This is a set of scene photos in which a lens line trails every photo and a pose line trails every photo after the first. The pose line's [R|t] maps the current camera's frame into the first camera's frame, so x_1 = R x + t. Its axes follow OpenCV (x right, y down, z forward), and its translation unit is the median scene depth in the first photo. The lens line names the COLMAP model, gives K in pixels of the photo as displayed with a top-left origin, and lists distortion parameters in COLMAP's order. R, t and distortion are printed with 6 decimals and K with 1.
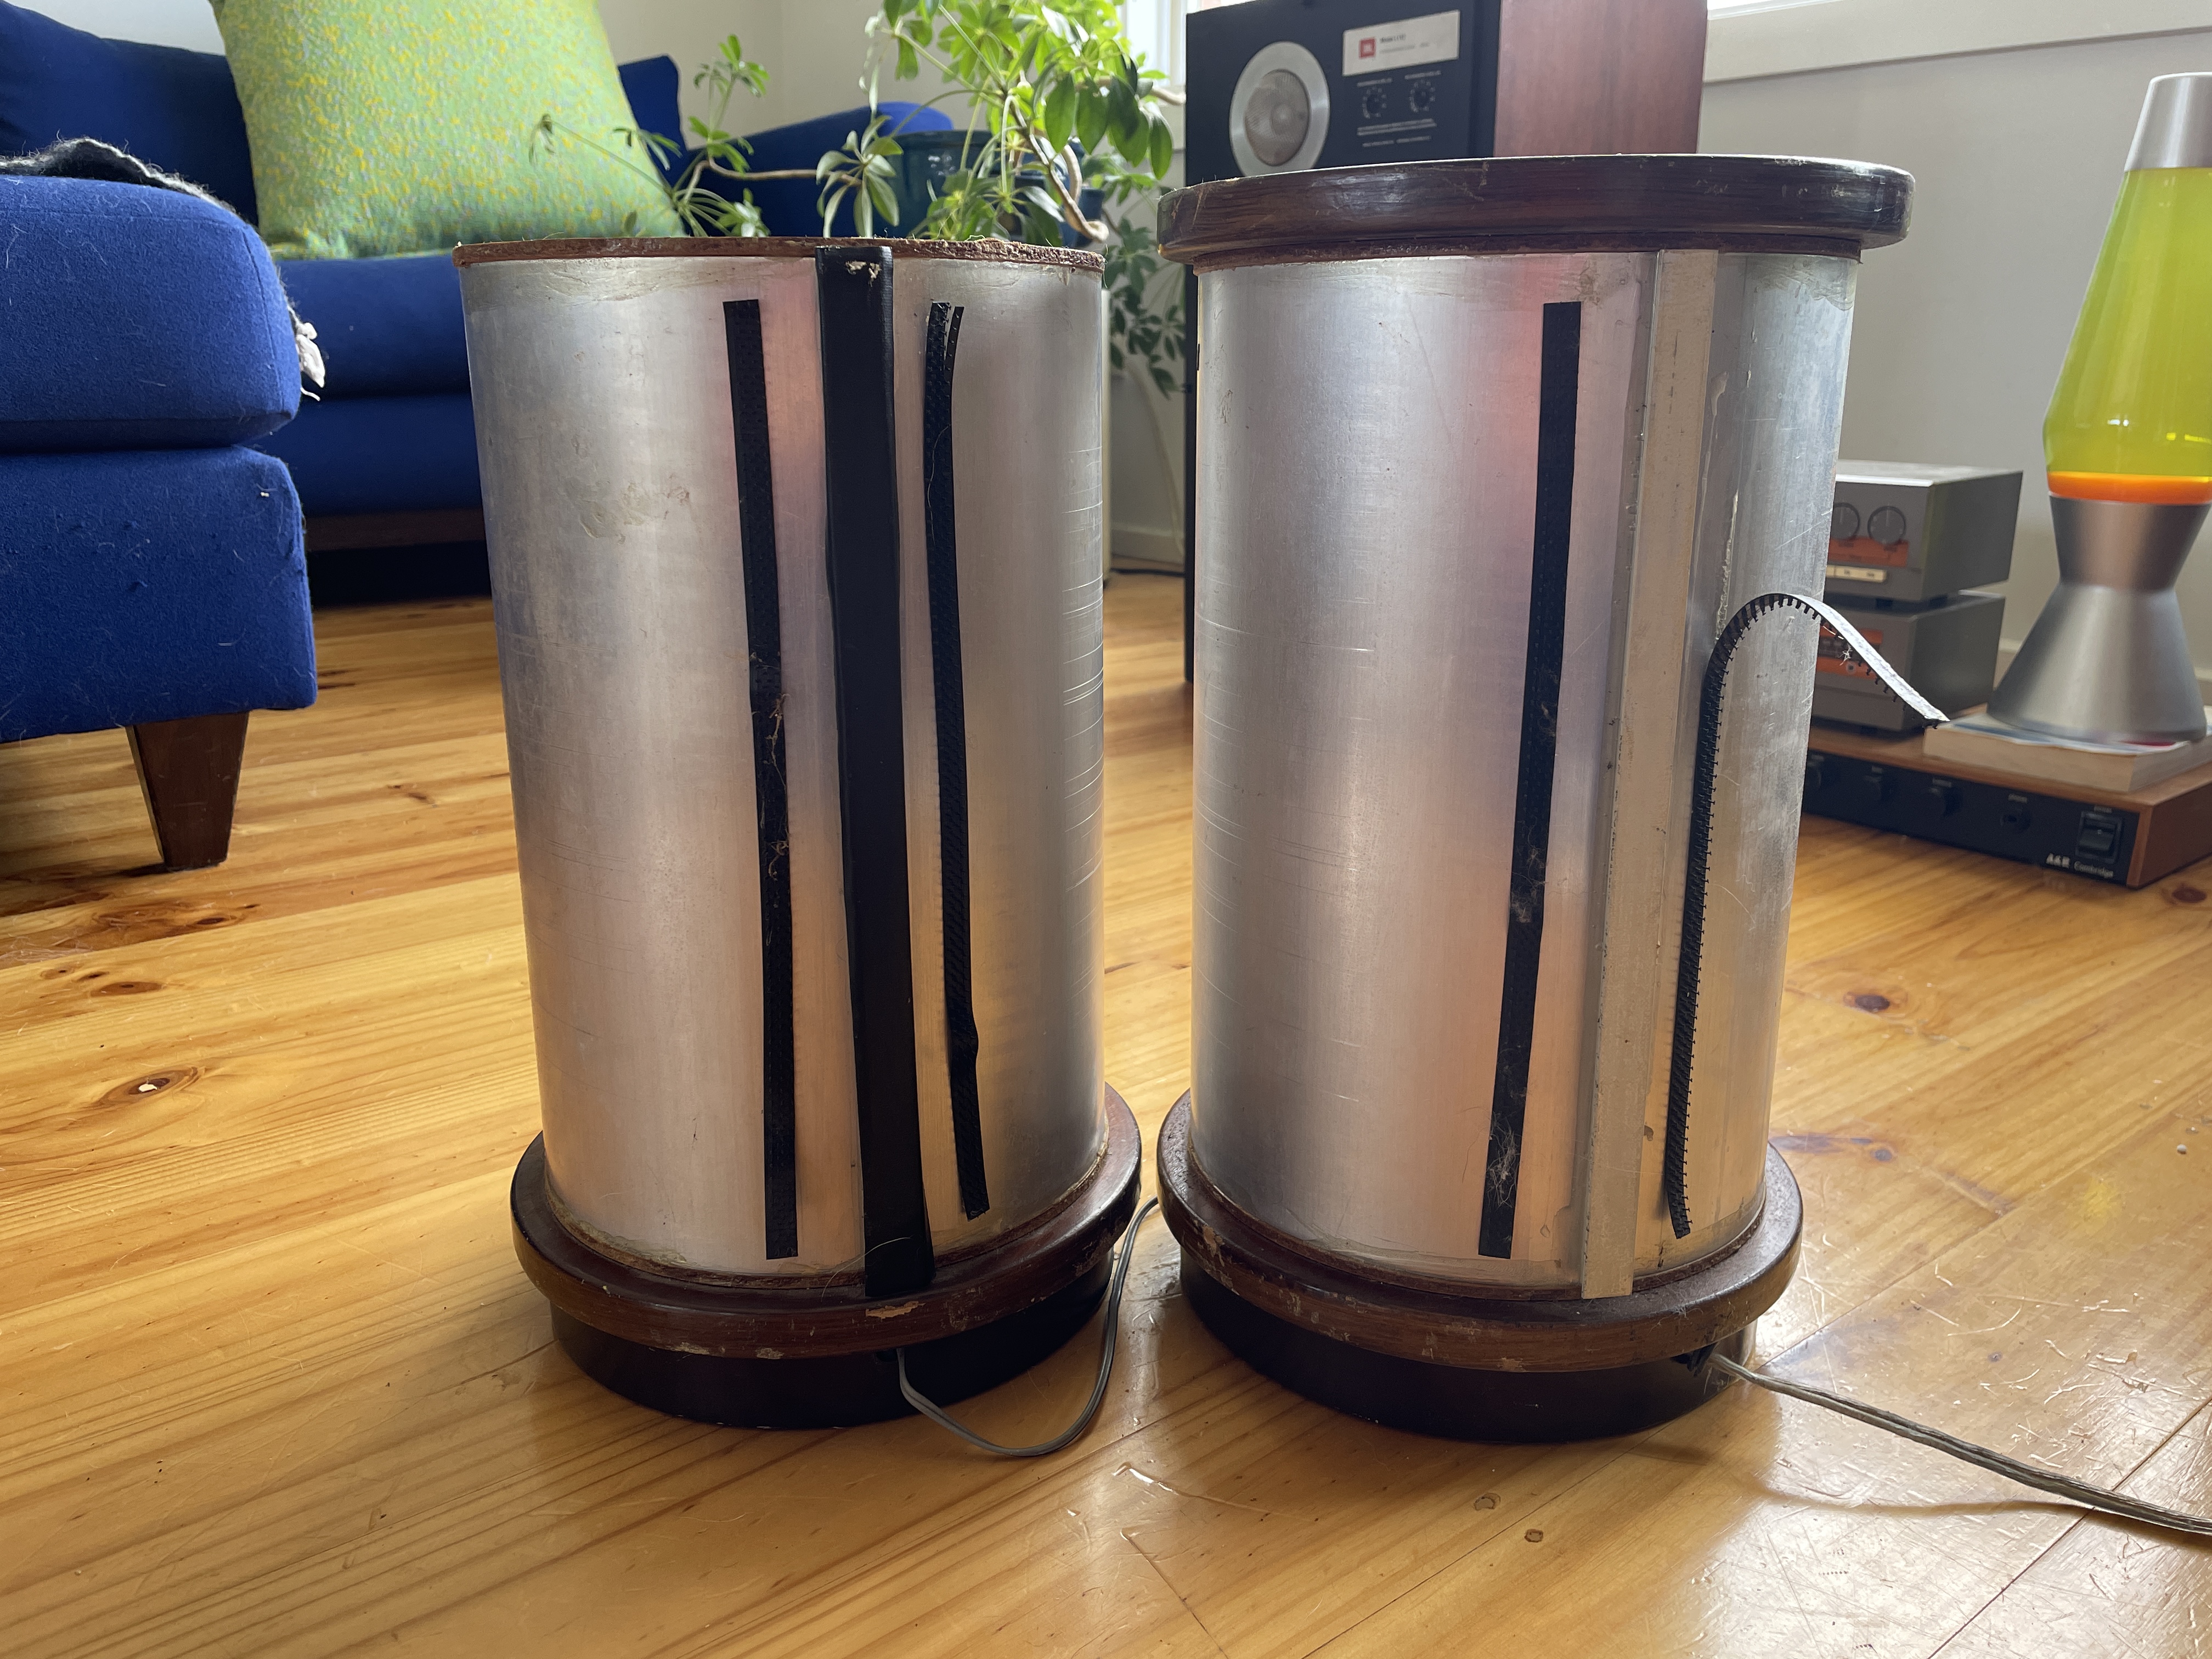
lens RADIAL K [[1674.2, 0, 1104.0], [0, 1674.2, 778.3], [0, 0, 1]] dist [0.012153, -0.030844]
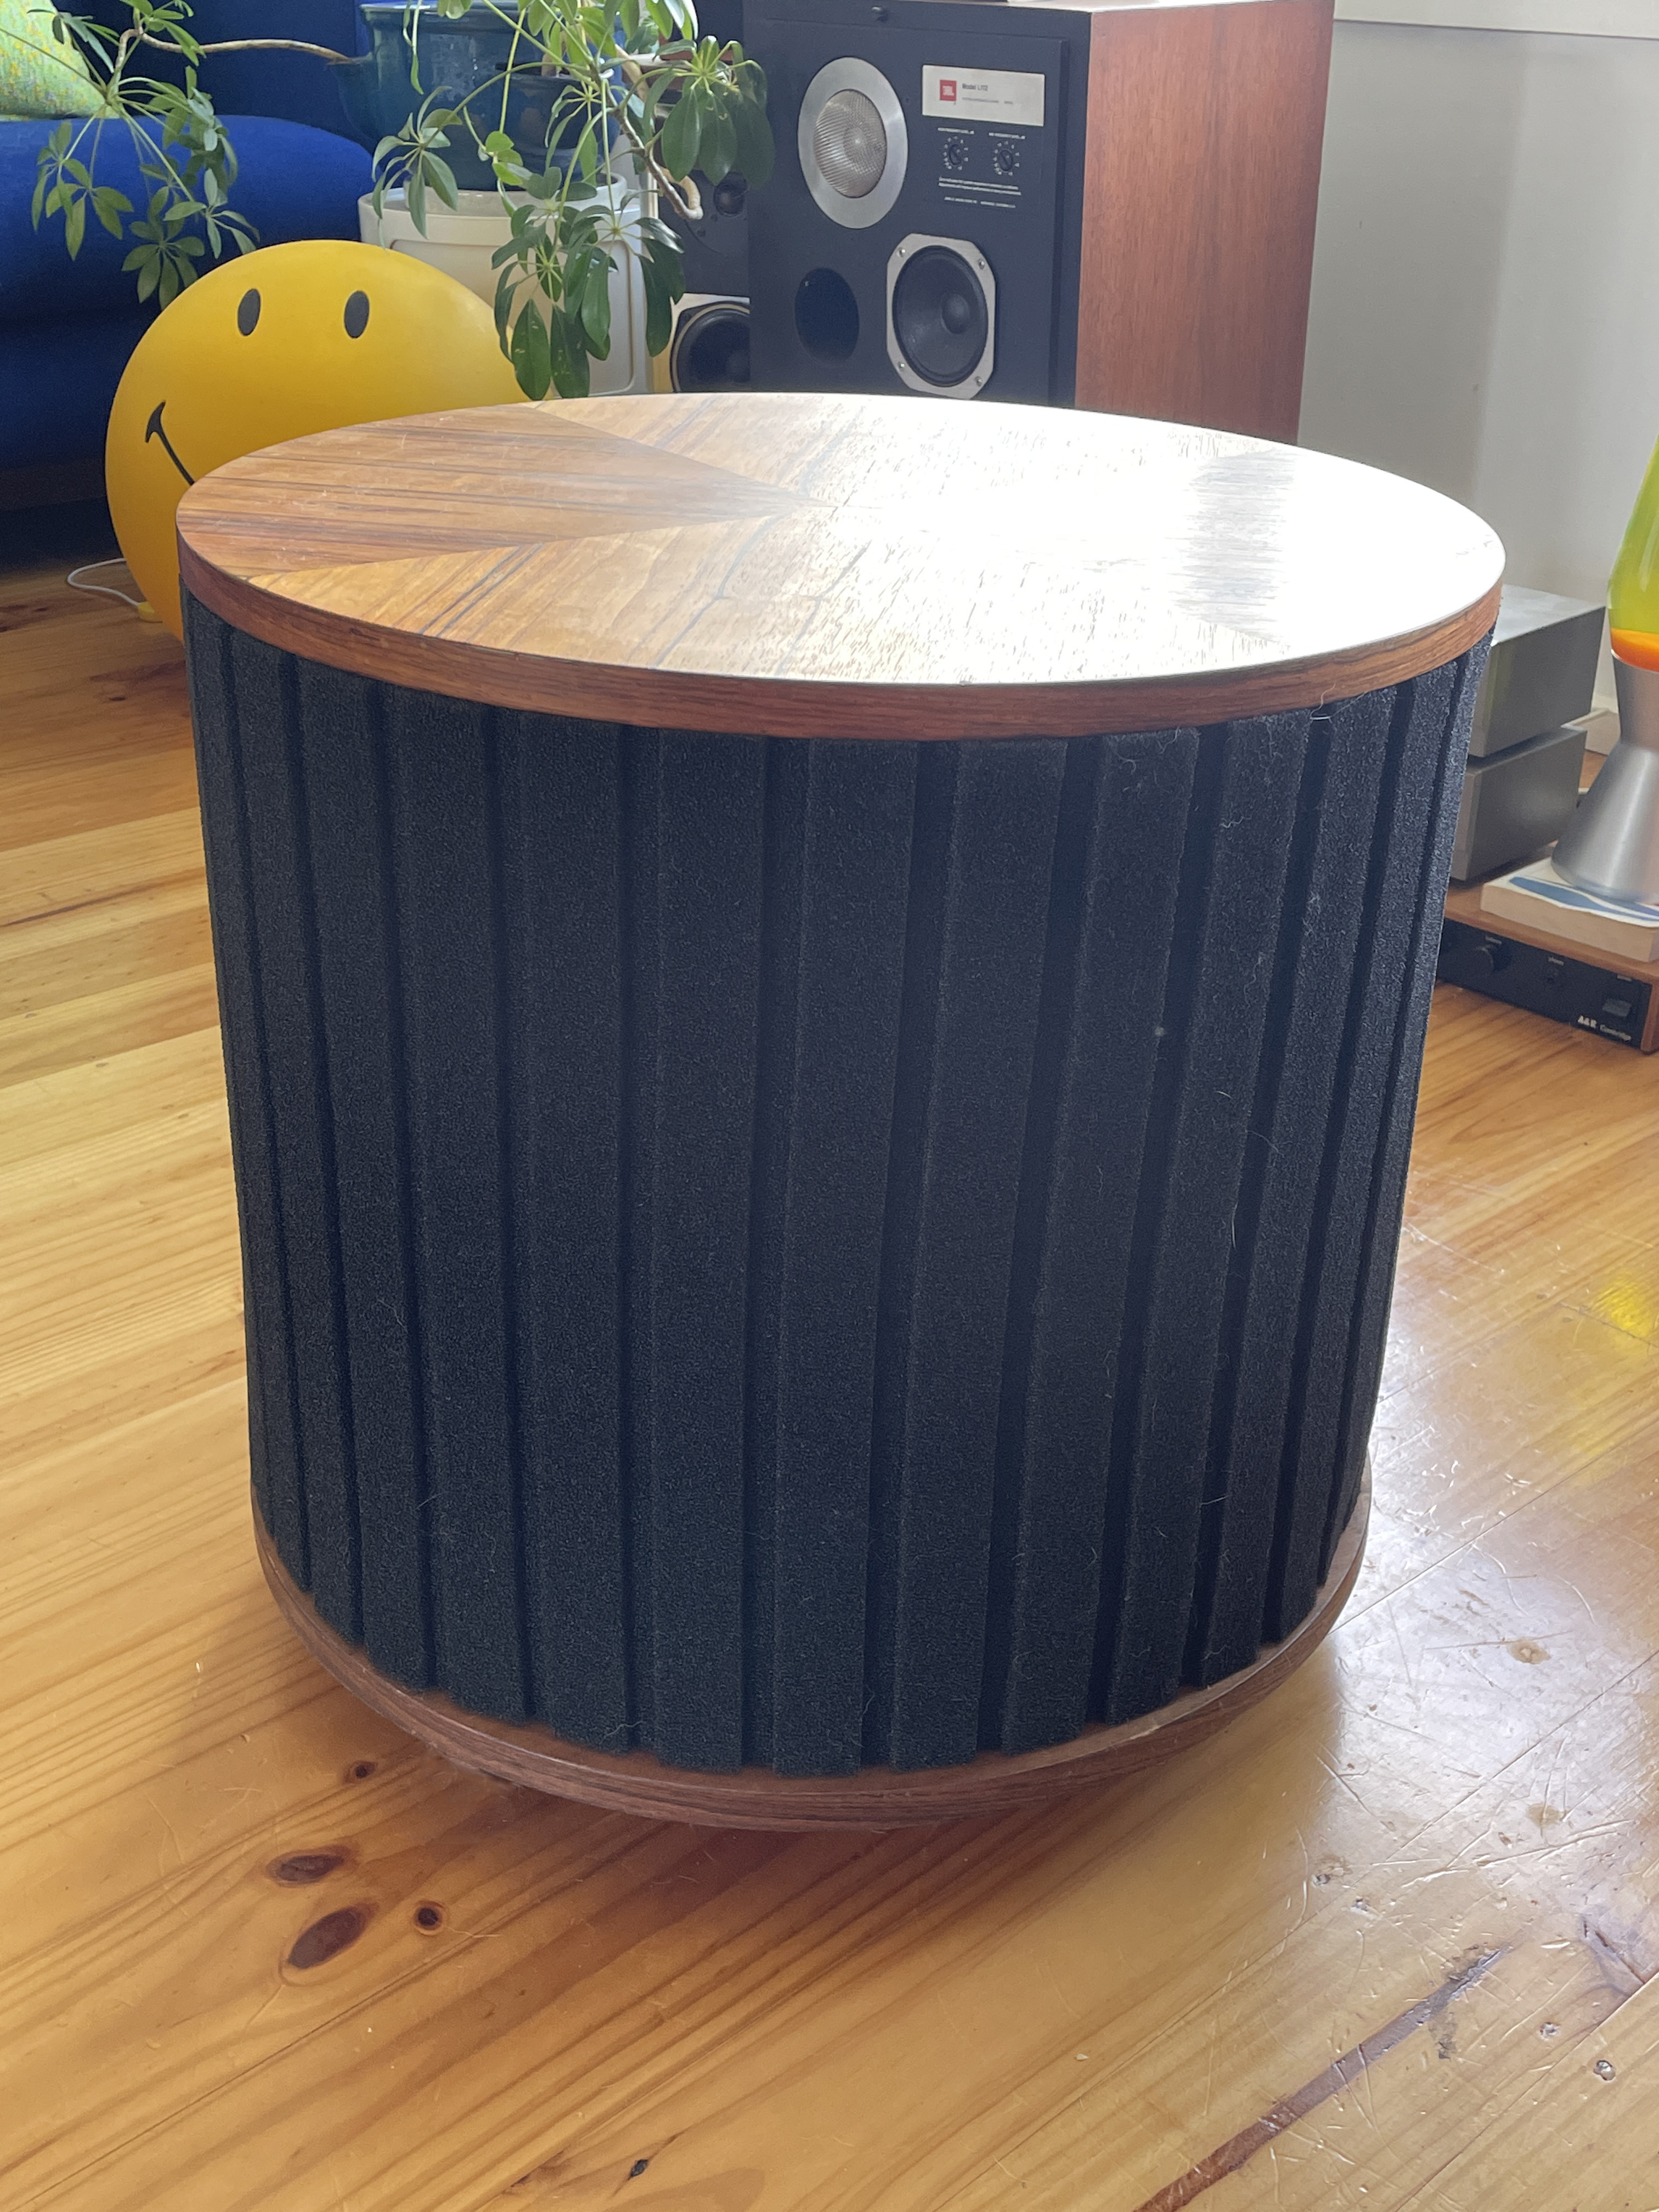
lens RADIAL K [[2452.2, 0, 833.7], [0, 2452.2, 1115.5], [0, 0, 1]] dist [-0.030493, 0.000000]
pose [[0.997440, -0.023919, 0.067387, -0.005441], [0.009542, 0.978491, 0.206070, -0.219426], [-0.070867, -0.204900, 0.976214, -0.485696]]
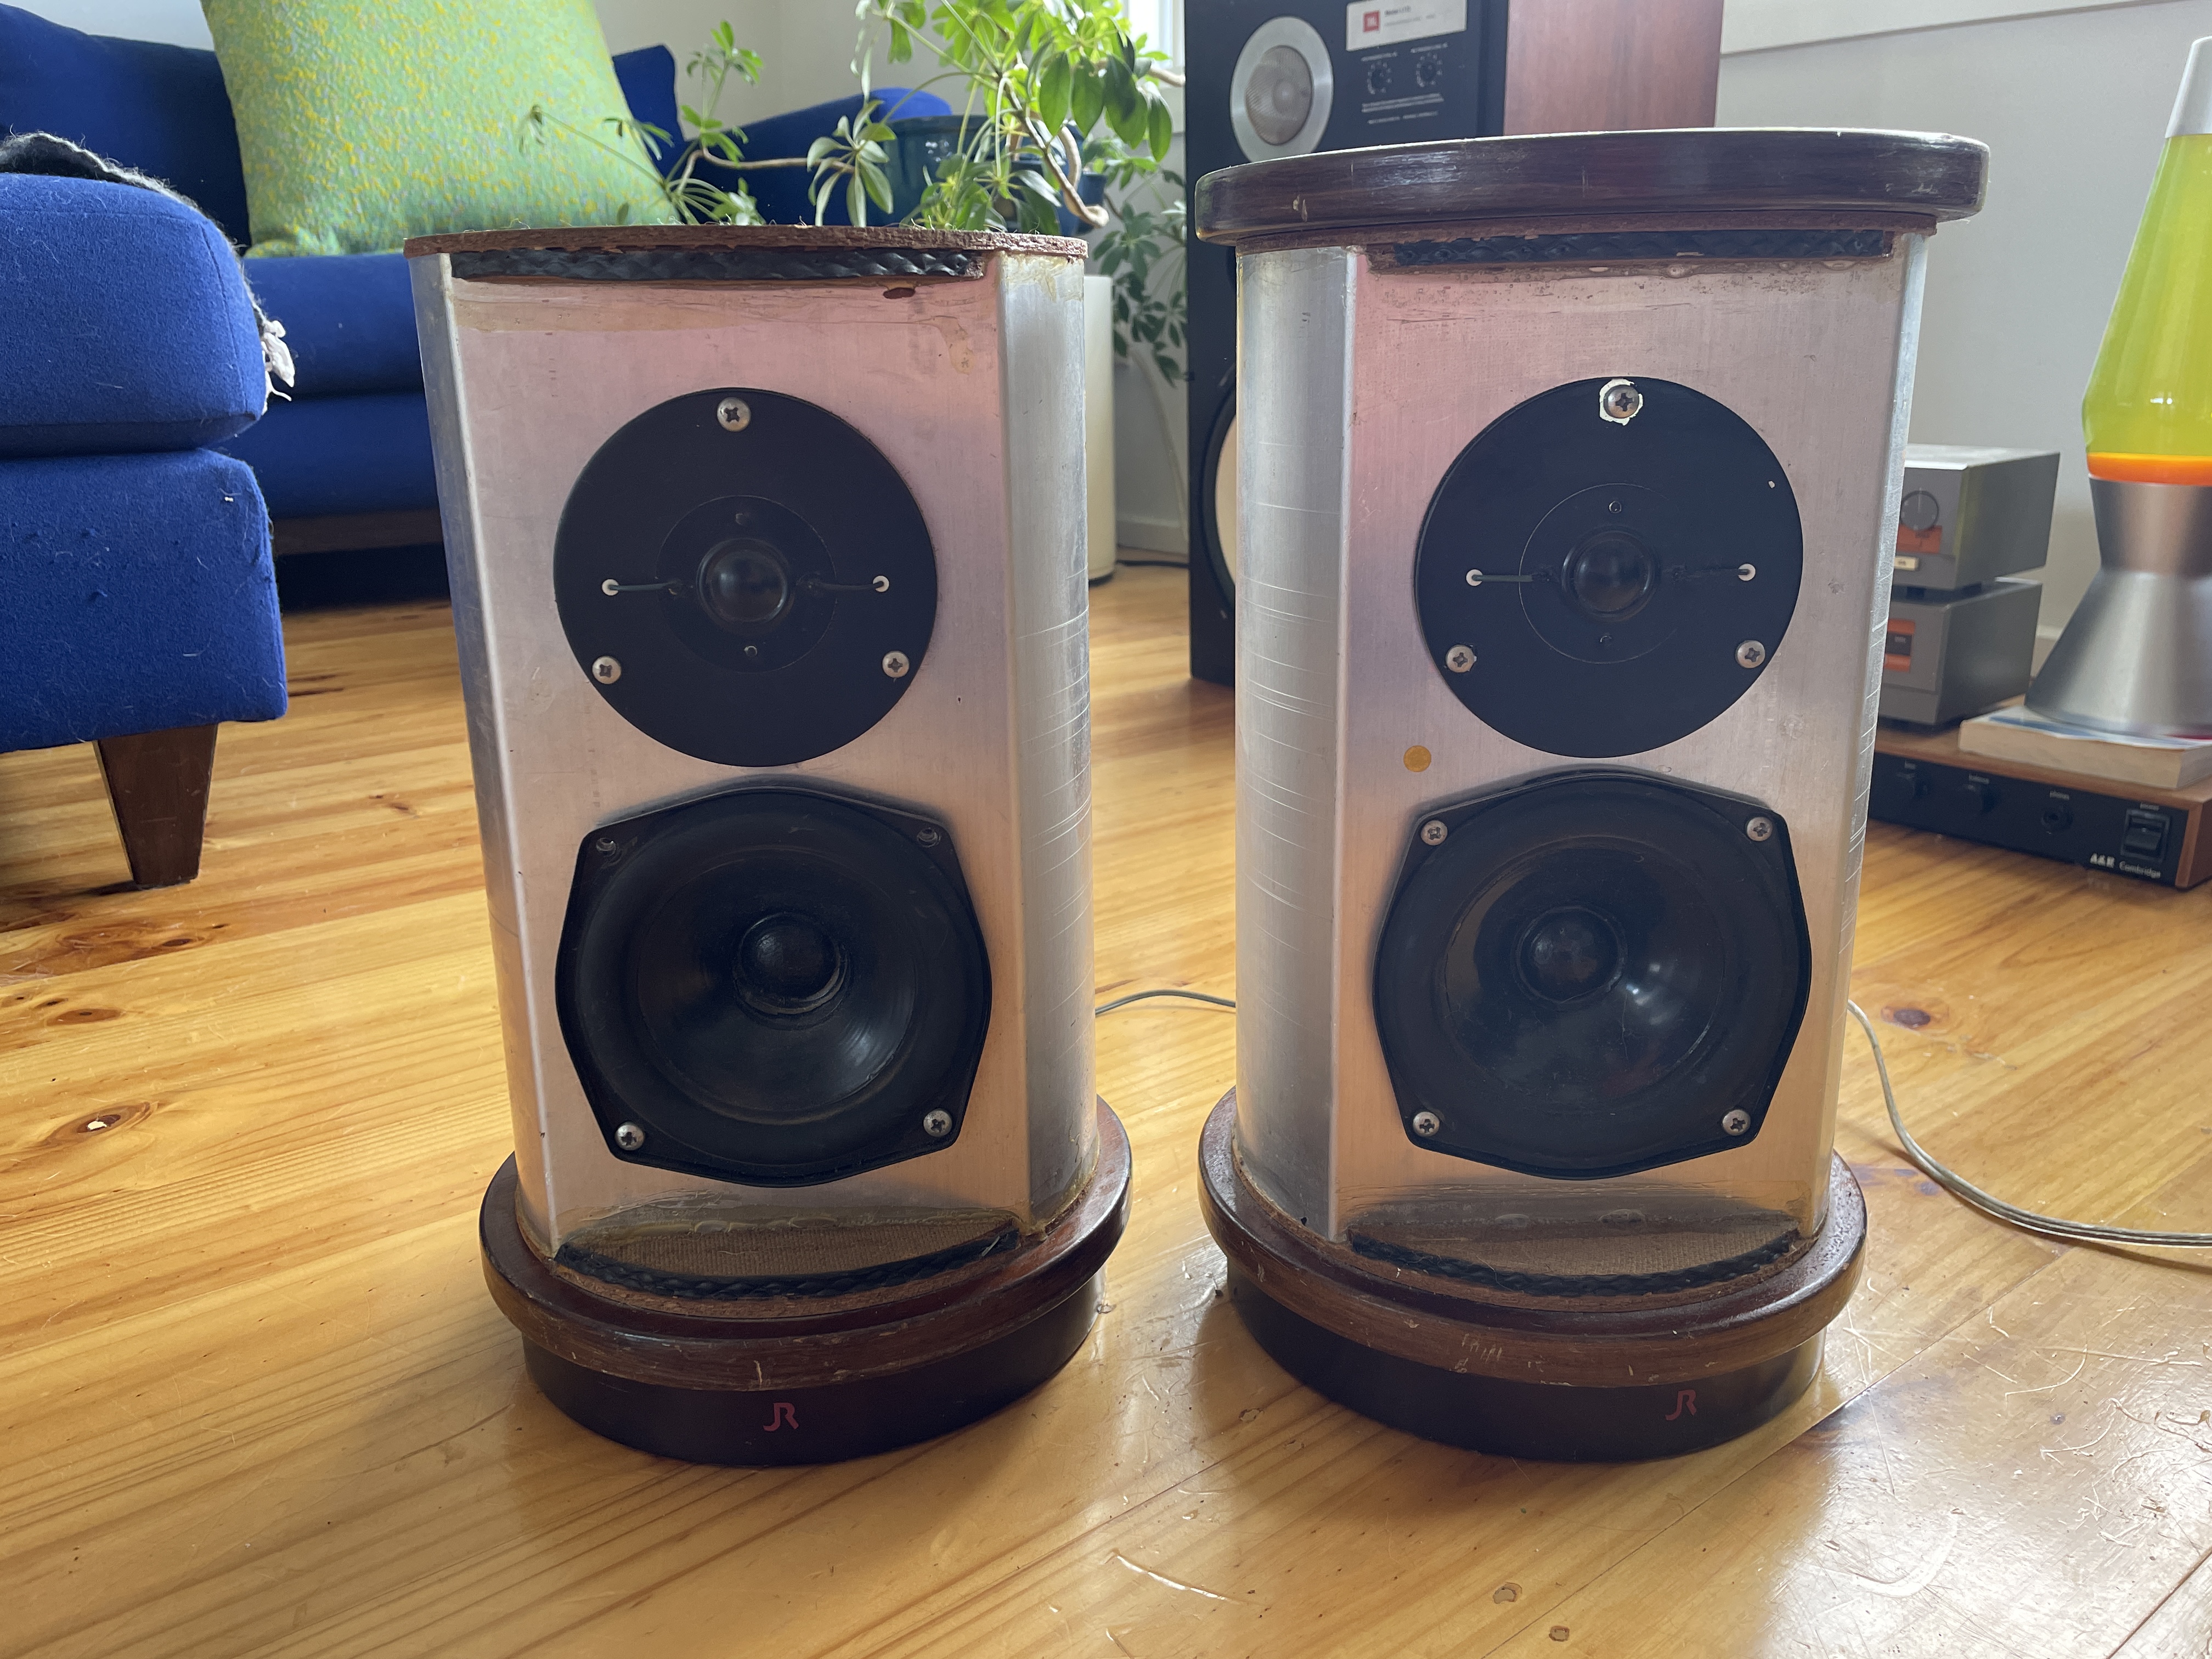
lens RADIAL K [[1674.2, 0, 1100.1], [0, 1674.2, 772.5], [0, 0, 1]] dist [0.012153, -0.030844]
pose [[0.999886, -0.009783, -0.011521, 0.010017], [0.009823, 0.999946, 0.003430, -0.010329], [0.011487, -0.003543, 0.999928, 0.040043]]
